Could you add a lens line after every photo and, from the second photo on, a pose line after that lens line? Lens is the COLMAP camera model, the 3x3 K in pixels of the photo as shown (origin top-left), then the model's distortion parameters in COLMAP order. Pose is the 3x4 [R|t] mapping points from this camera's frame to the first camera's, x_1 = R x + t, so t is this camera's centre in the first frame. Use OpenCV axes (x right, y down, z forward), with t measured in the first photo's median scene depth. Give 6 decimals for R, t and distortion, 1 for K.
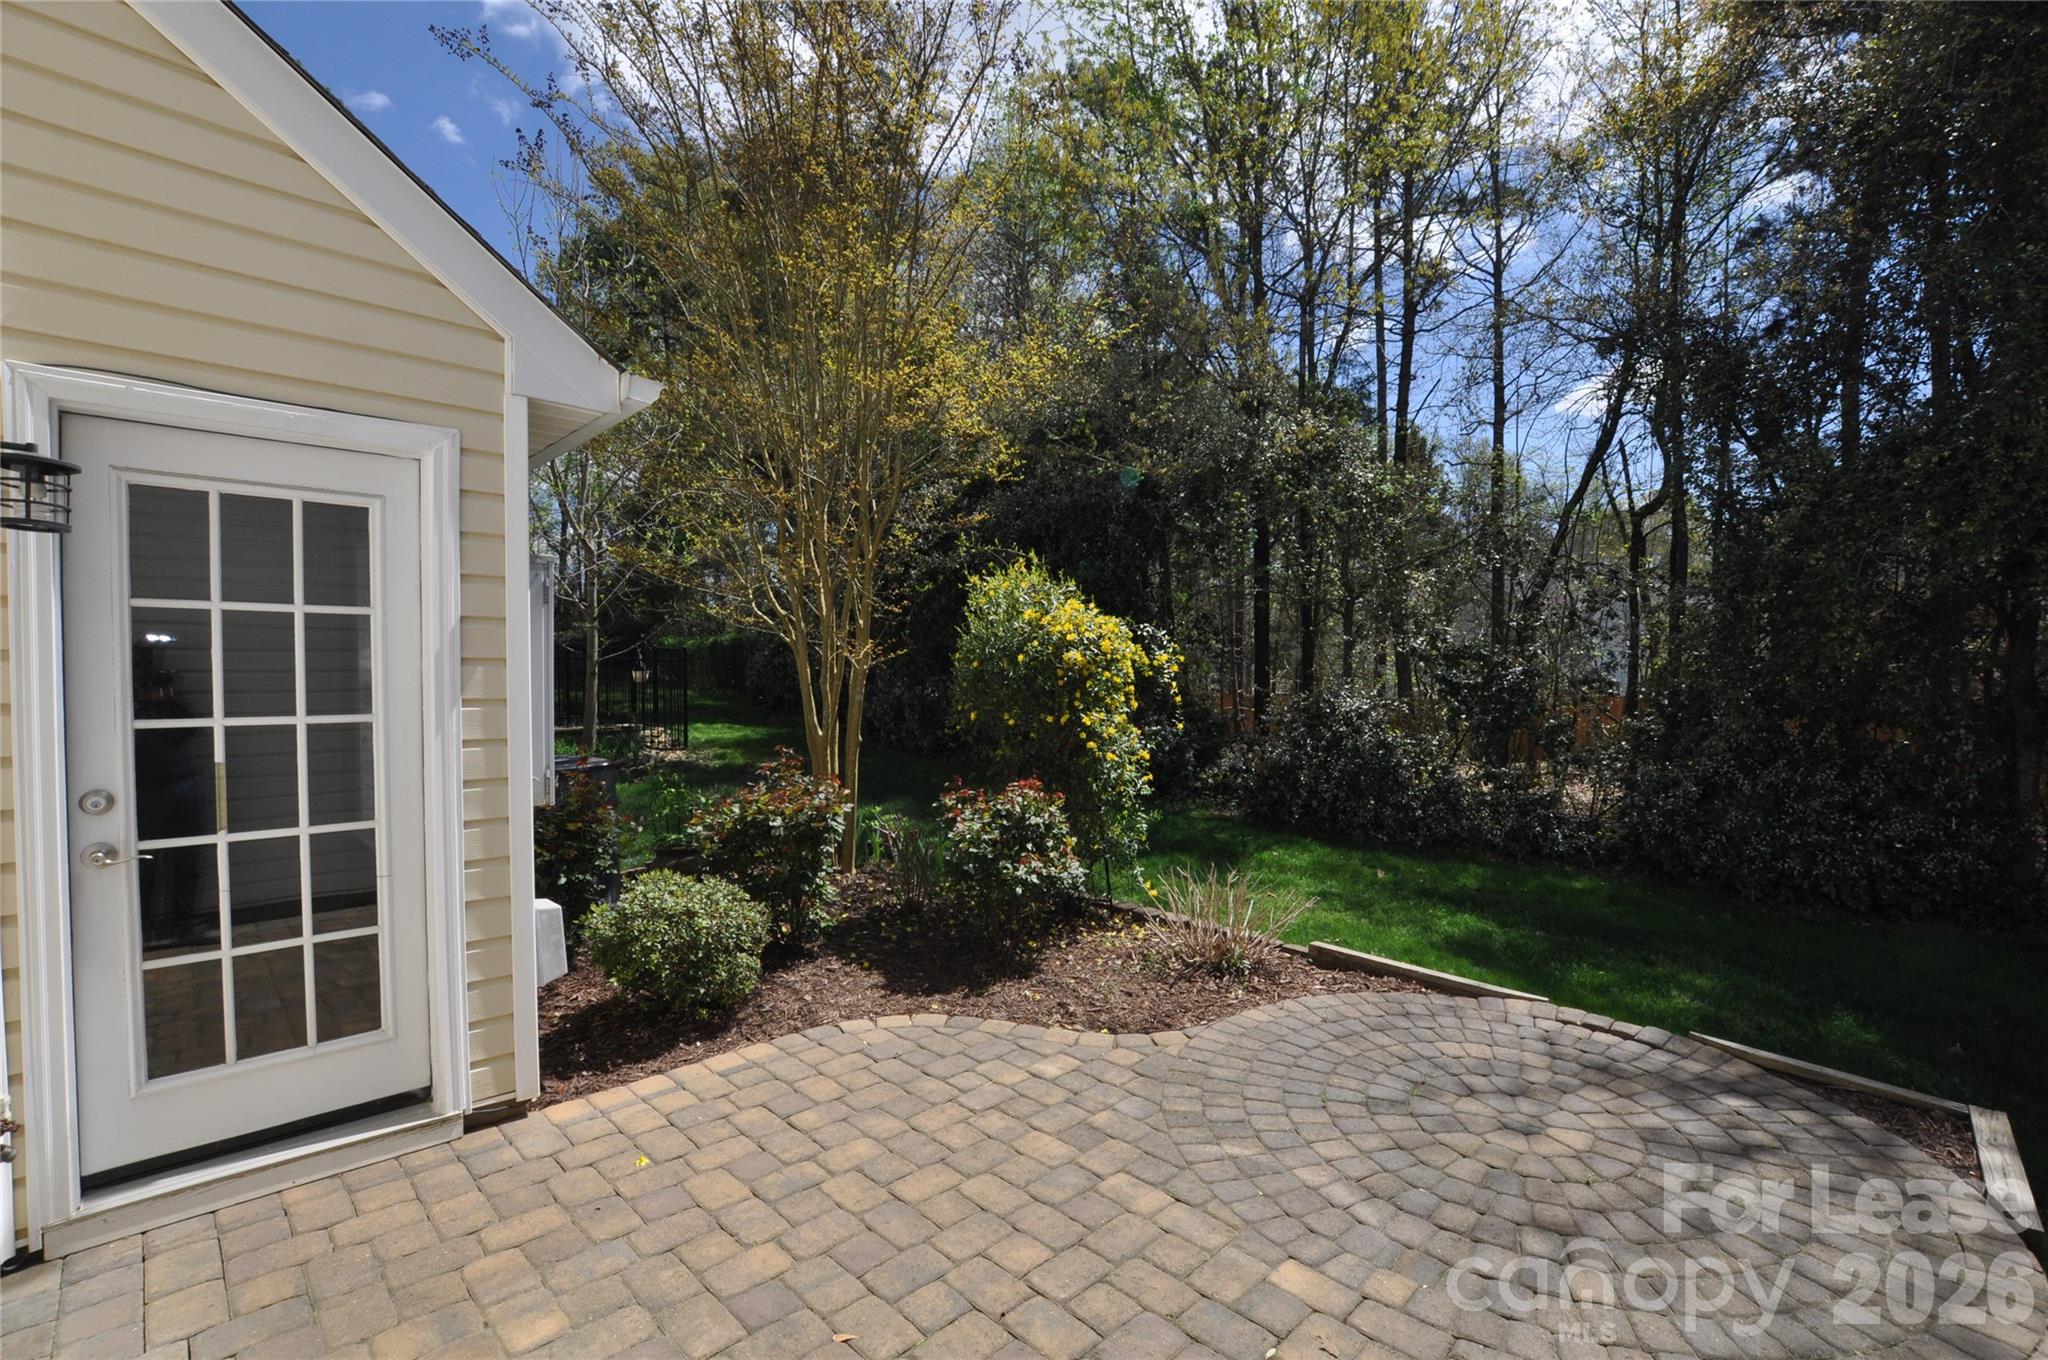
lens RADIAL K [[899.9, 0, 1023.7], [0, 899.9, 702.8], [0, 0, 1]] dist [-0.026486, 0.000114]
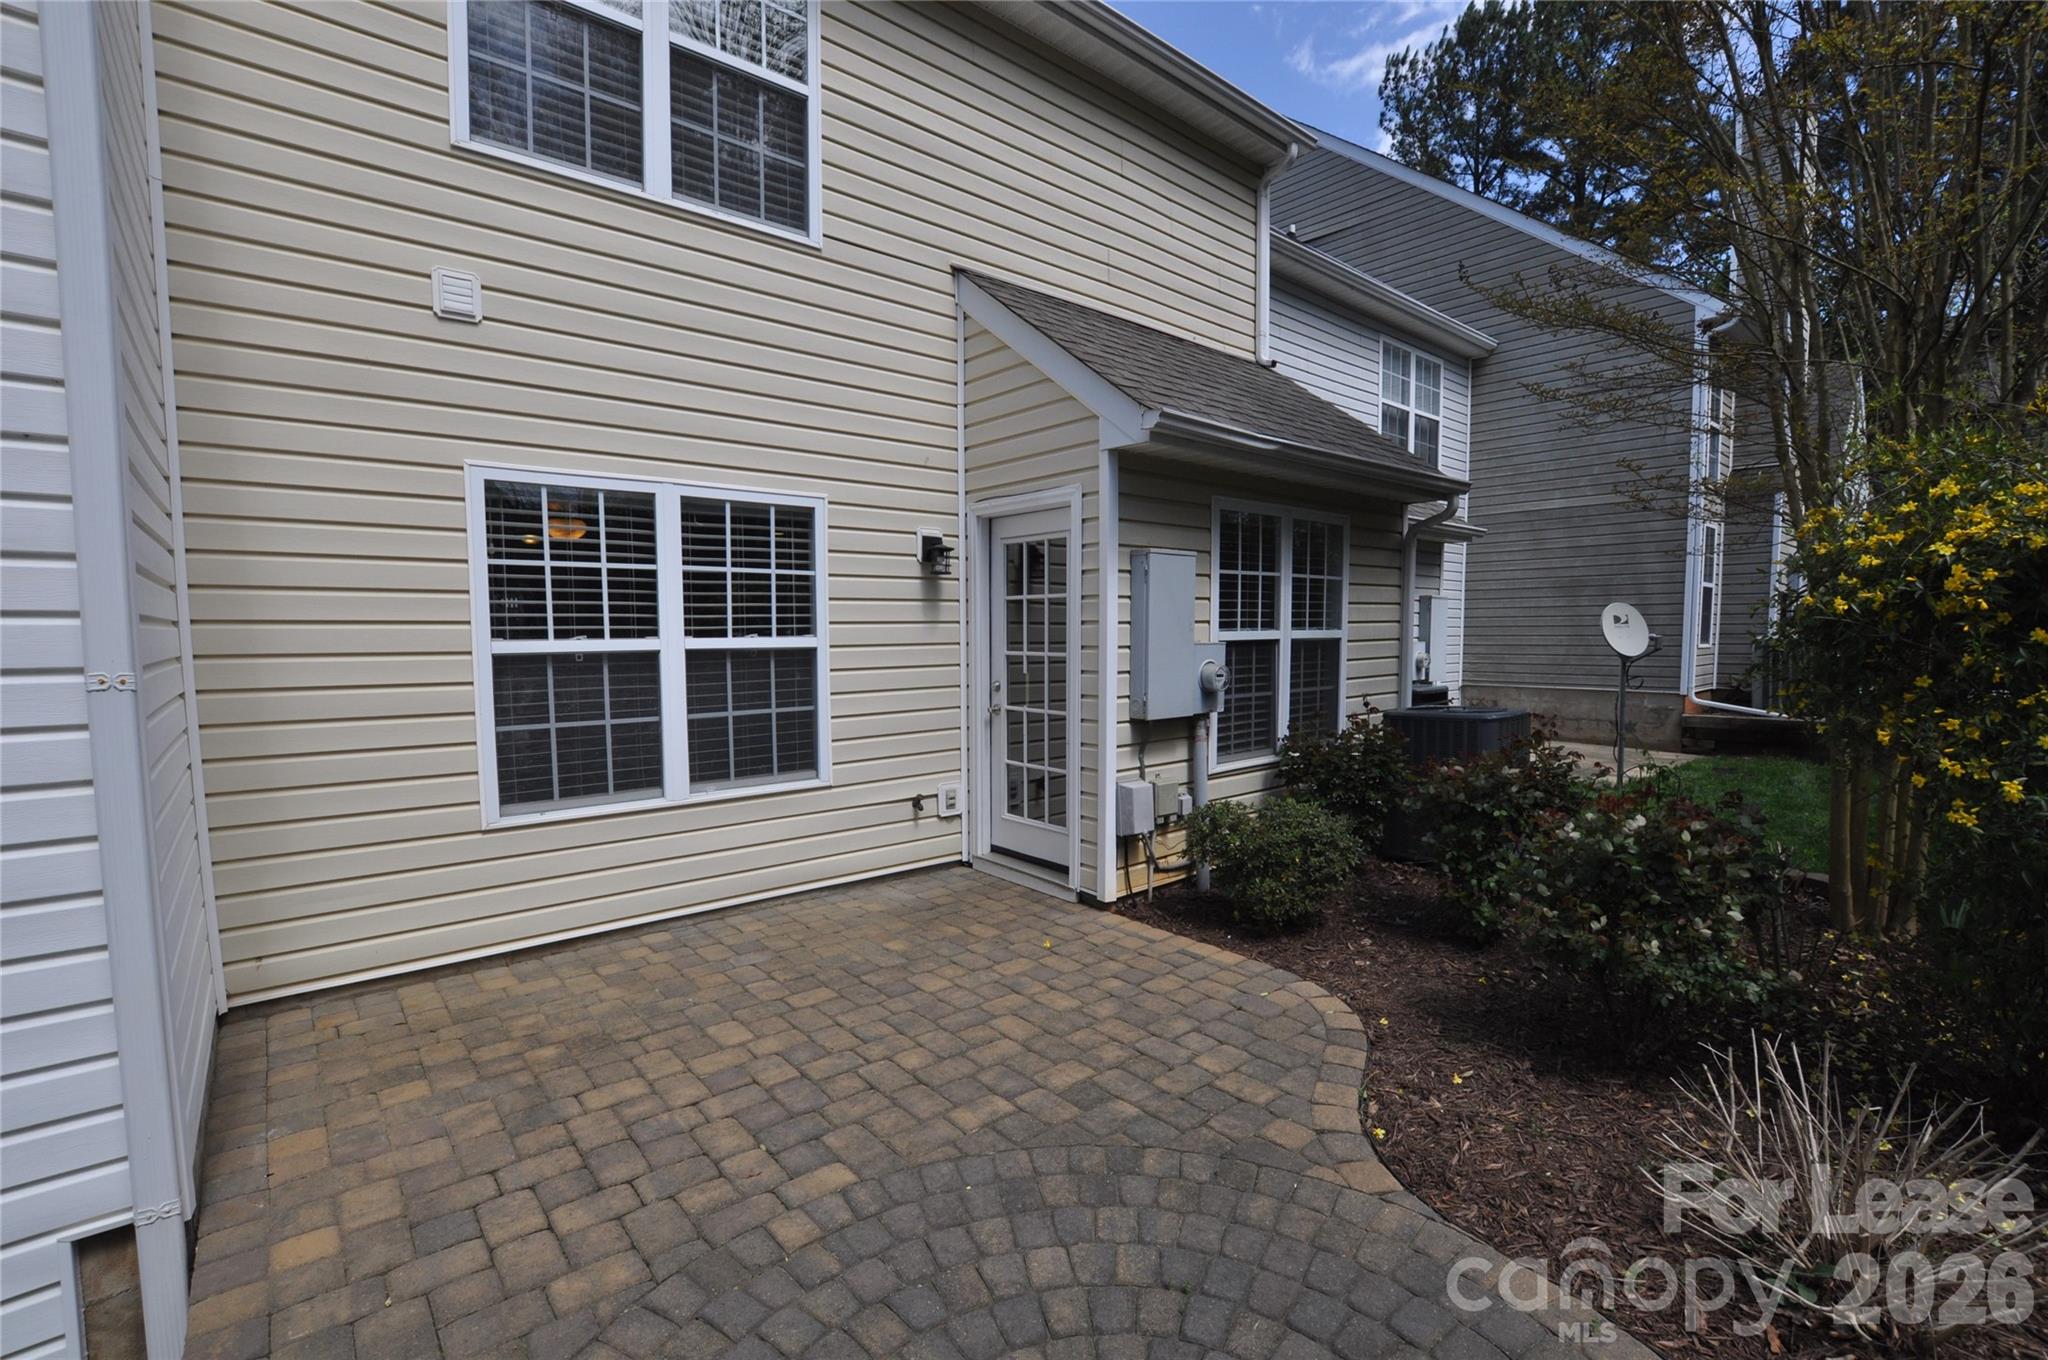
lens RADIAL K [[899.9, 0, 1023.7], [0, 899.9, 702.8], [0, 0, 1]] dist [-0.026486, 0.000114]
pose [[-0.077424, 0.078757, -0.993883, 1.054896], [-0.025109, 0.996405, 0.080913, -0.029255], [0.996682, 0.031220, -0.075168, 1.019507]]
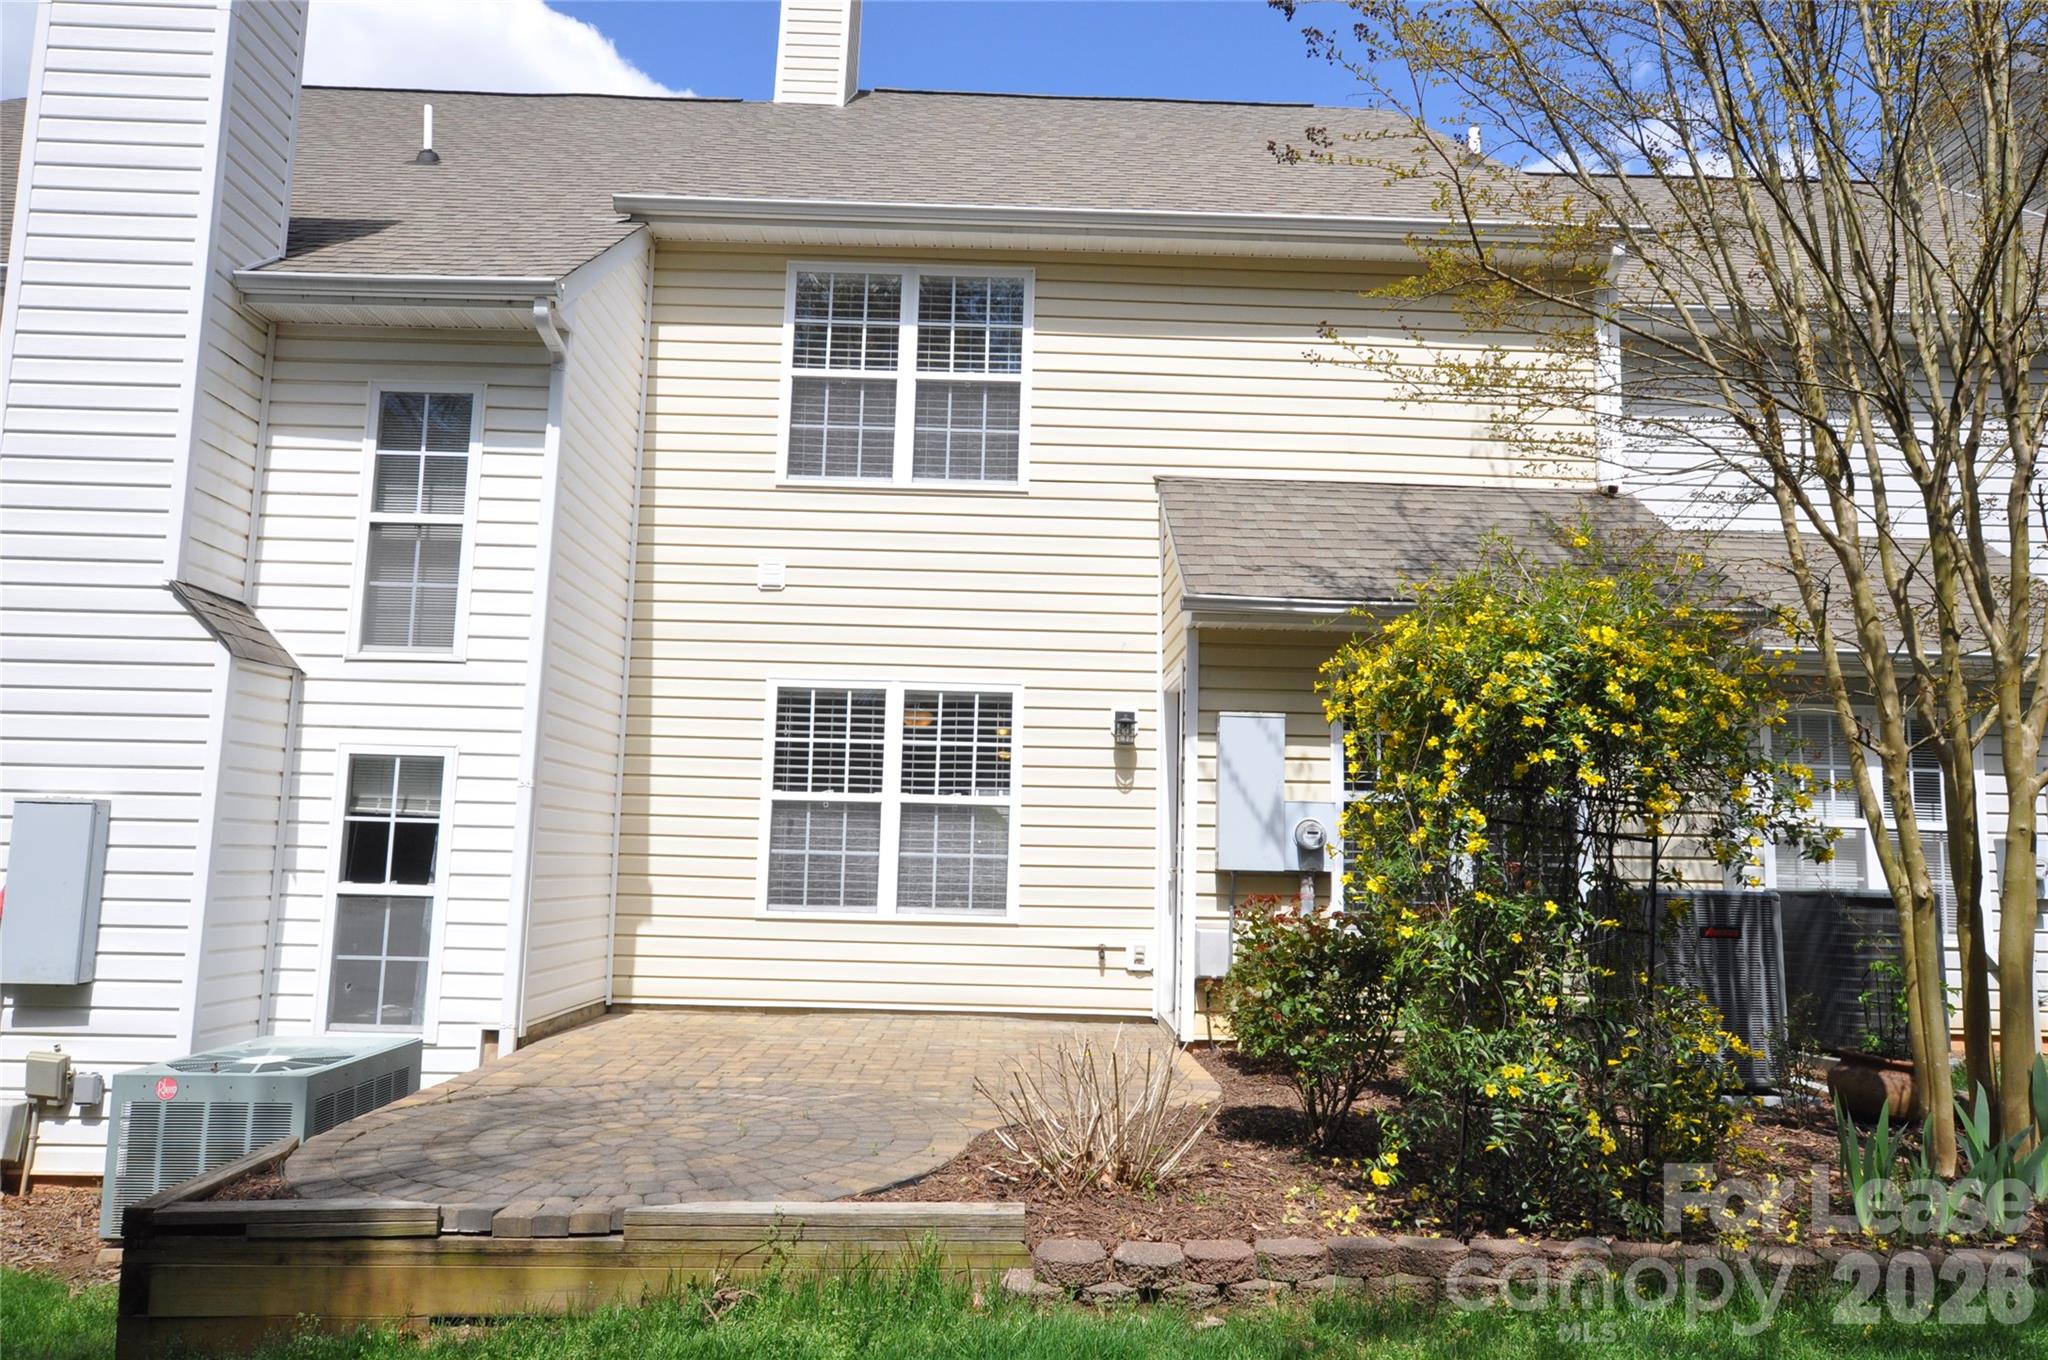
lens RADIAL K [[1383.1, 0, 1024.0], [0, 1383.1, 680.0], [0, 0, 1]] dist [-0.002210, -0.000048]
pose [[-0.688109, -0.102501, -0.718331, 1.692779], [-0.047211, 0.994199, -0.096640, 0.033637], [0.724070, -0.032586, -0.688956, 2.782788]]
